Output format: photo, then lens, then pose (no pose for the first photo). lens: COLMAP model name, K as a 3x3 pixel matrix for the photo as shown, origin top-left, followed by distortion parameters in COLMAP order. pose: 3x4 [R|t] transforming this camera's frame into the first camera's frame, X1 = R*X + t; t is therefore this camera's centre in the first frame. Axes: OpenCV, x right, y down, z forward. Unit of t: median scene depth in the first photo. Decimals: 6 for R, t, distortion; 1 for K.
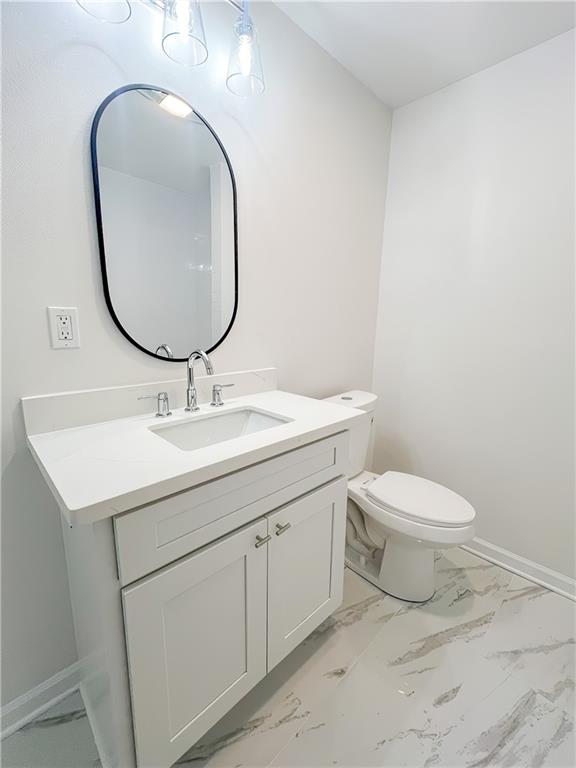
lens RADIAL K [[322.6, 0, 288.0], [0, 322.6, 384.0], [0, 0, 1]] dist [-0.001823, -0.000424]
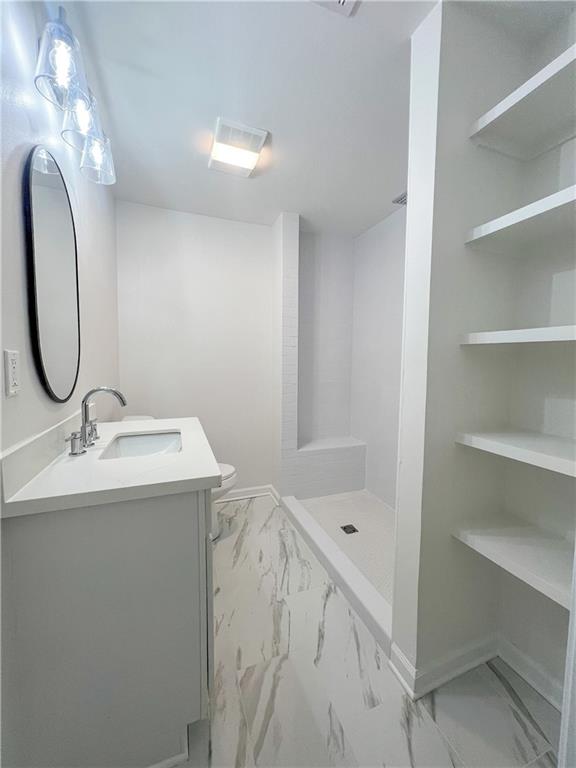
lens RADIAL K [[322.6, 0, 288.0], [0, 322.6, 384.0], [0, 0, 1]] dist [-0.001823, -0.000424]
pose [[0.383123, -0.080738, 0.920162, -0.978915], [0.161187, 0.986732, 0.019467, -0.028817], [-0.909525, 0.140860, 0.391053, -0.019569]]
